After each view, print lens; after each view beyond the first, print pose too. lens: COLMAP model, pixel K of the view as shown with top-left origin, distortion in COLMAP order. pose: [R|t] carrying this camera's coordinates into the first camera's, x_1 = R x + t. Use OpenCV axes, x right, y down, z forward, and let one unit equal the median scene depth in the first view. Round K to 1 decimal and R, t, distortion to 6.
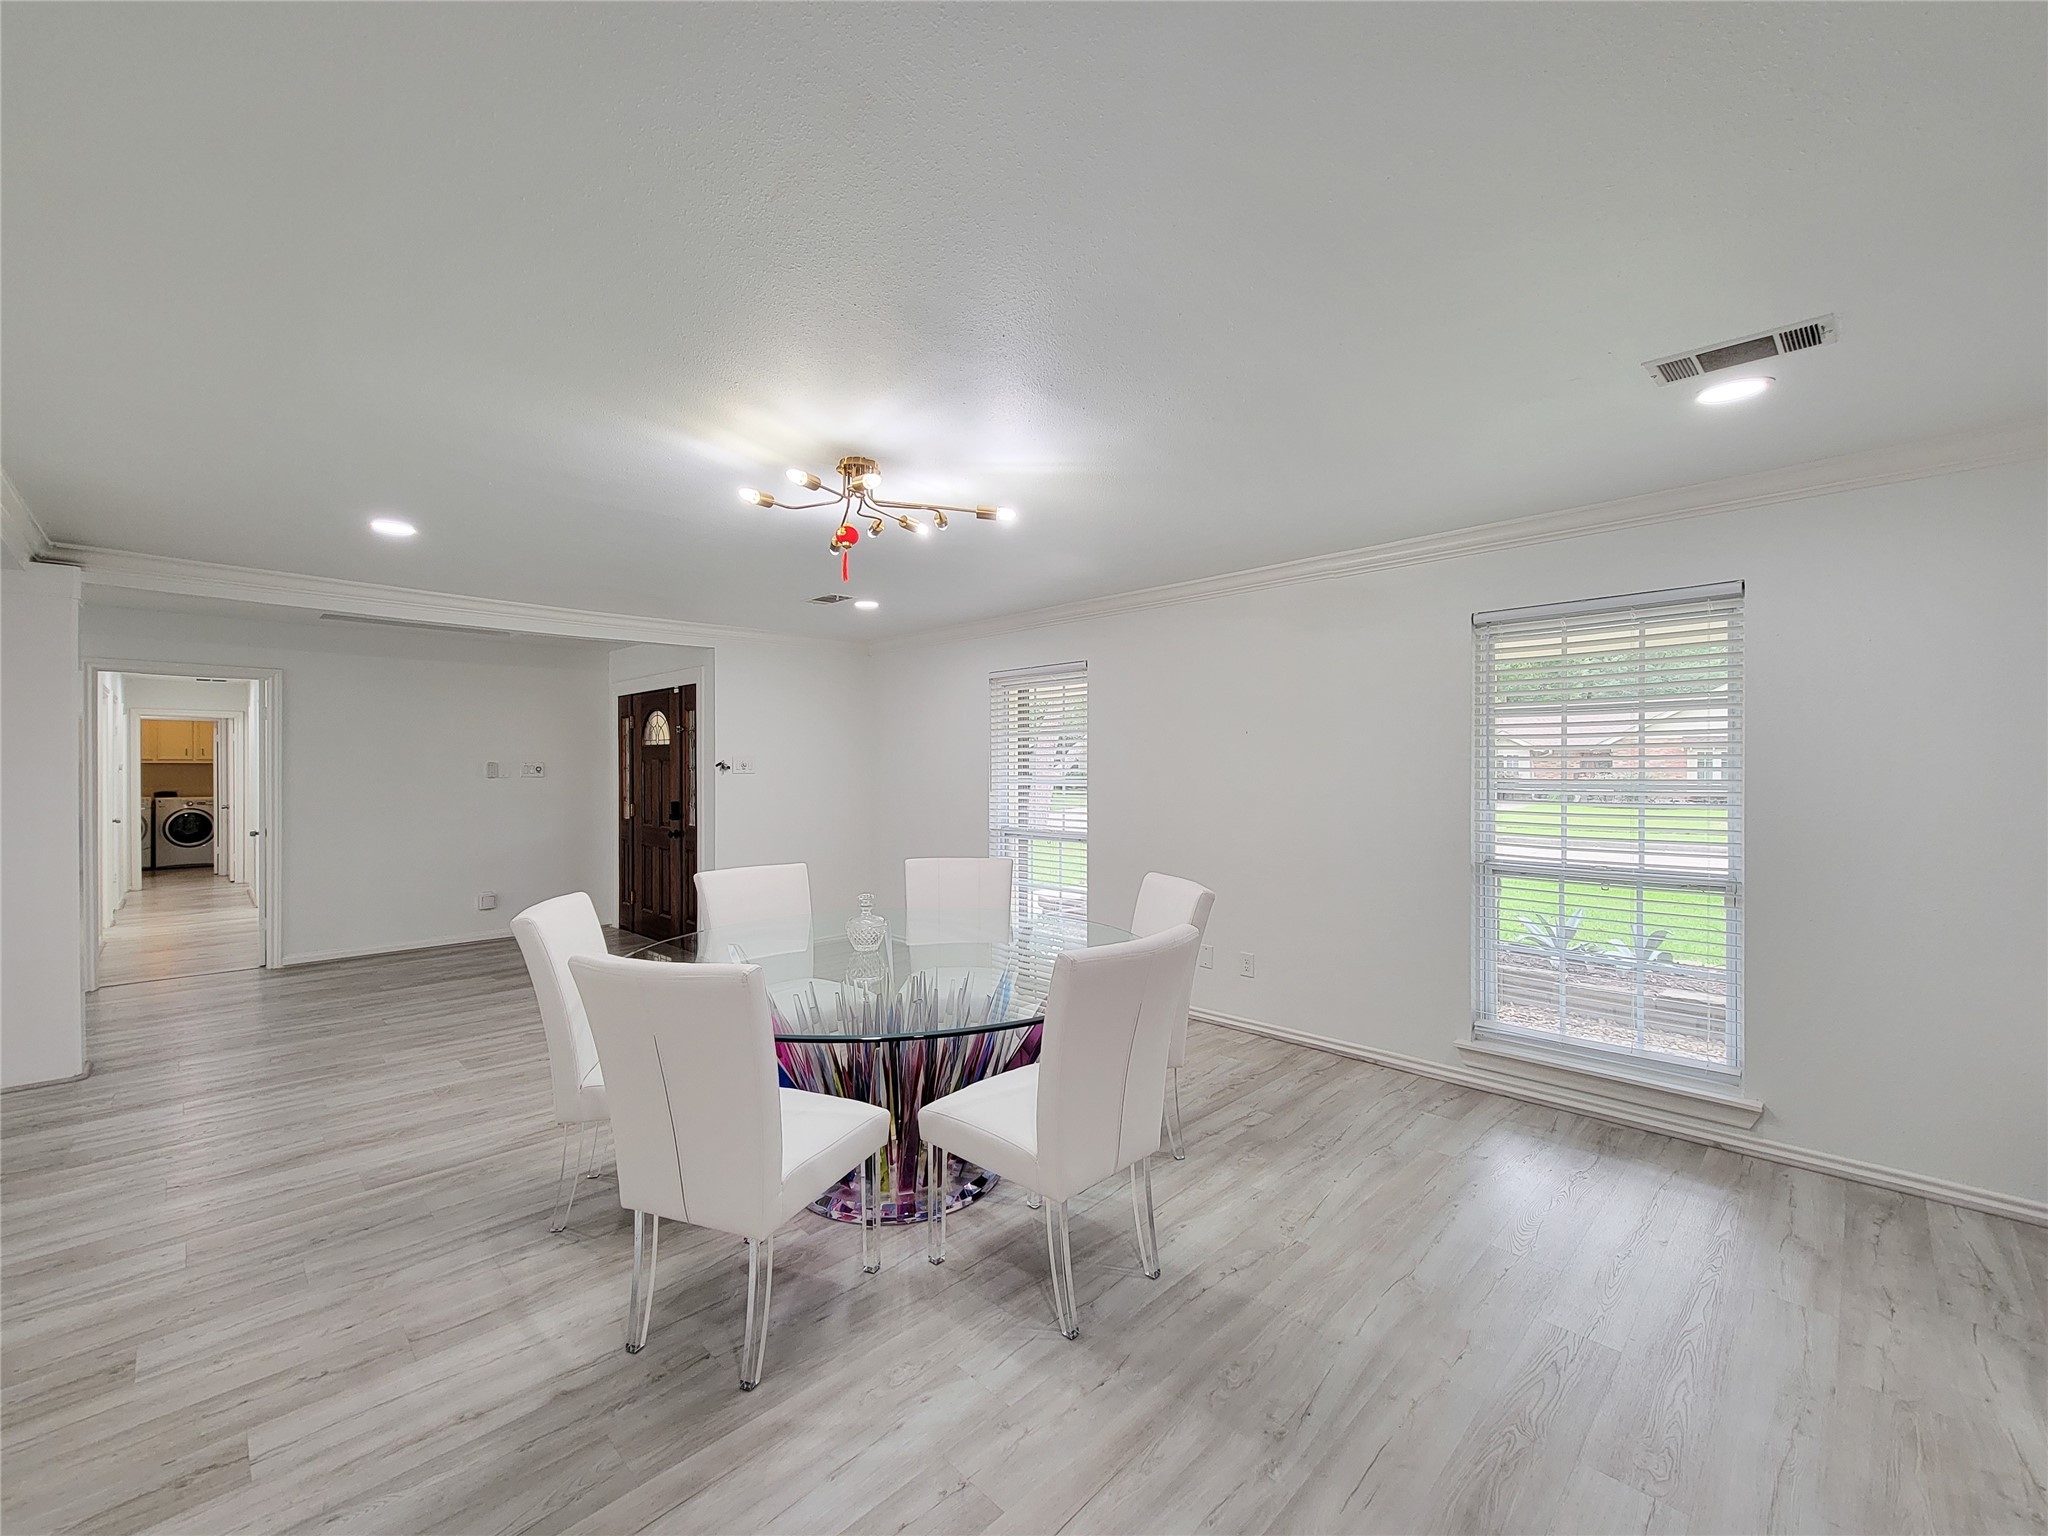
lens RADIAL K [[851.6, 0, 1030.6], [0, 851.6, 774.8], [0, 0, 1]] dist [0.002701, -0.004020]
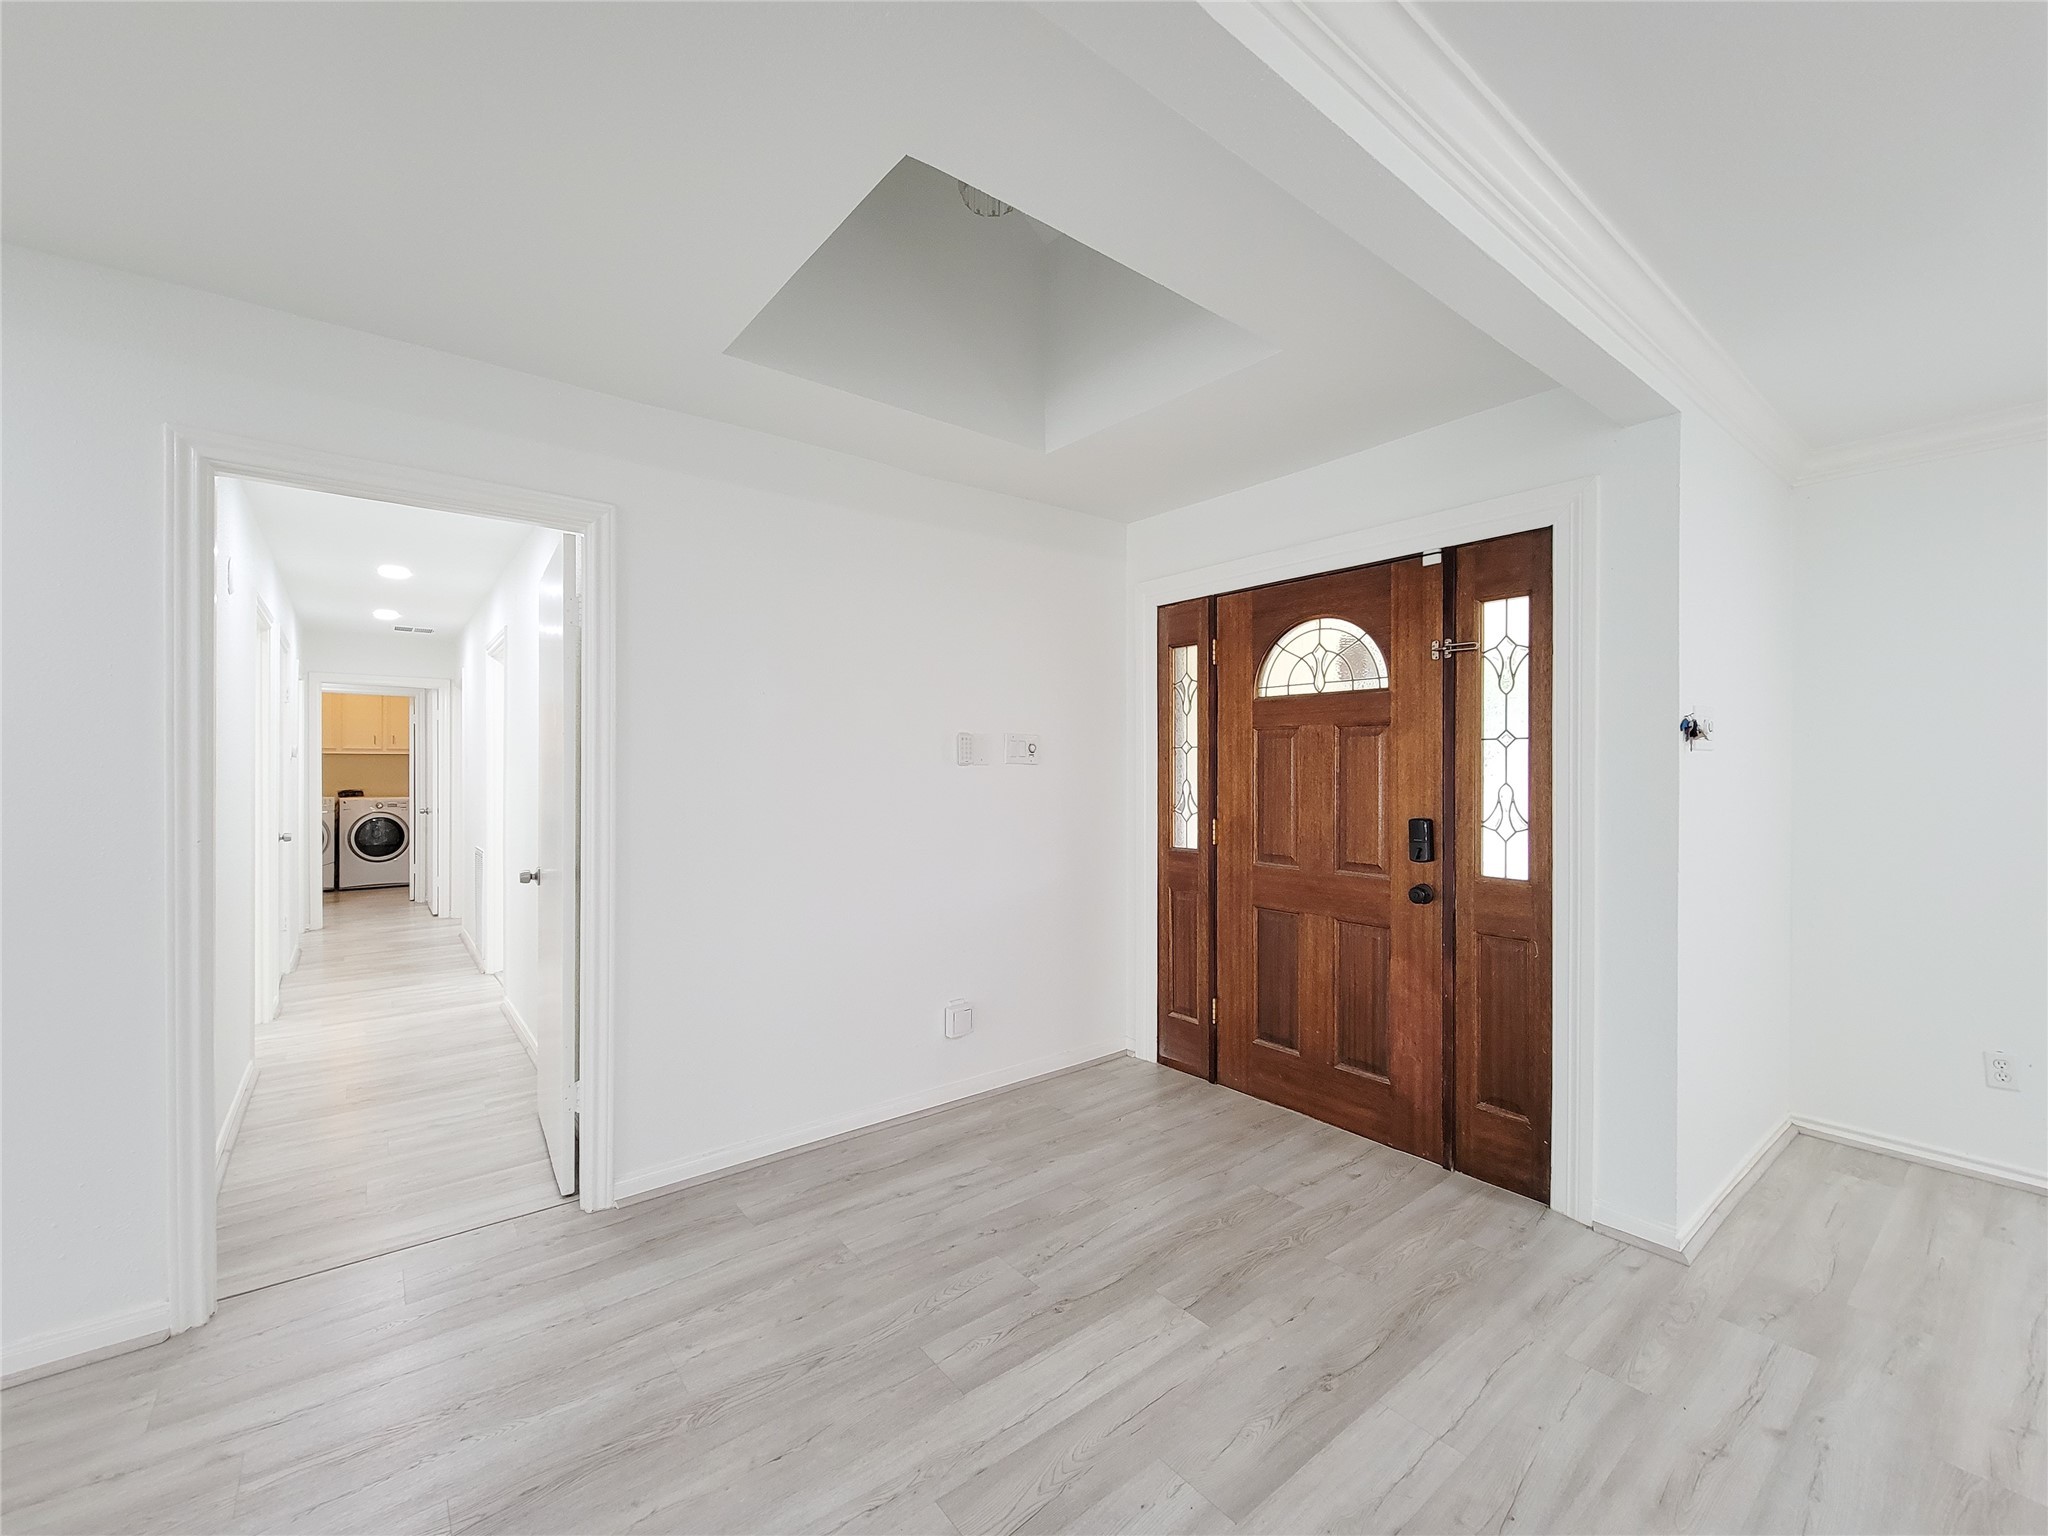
lens RADIAL K [[851.6, 0, 1022.1], [0, 851.6, 769.8], [0, 0, 1]] dist [0.002701, -0.004020]
pose [[0.992431, -0.000592, -0.122806, -0.338504], [0.000044, 0.999990, -0.004465, 0.005364], [0.122807, 0.004426, 0.992421, 0.327221]]
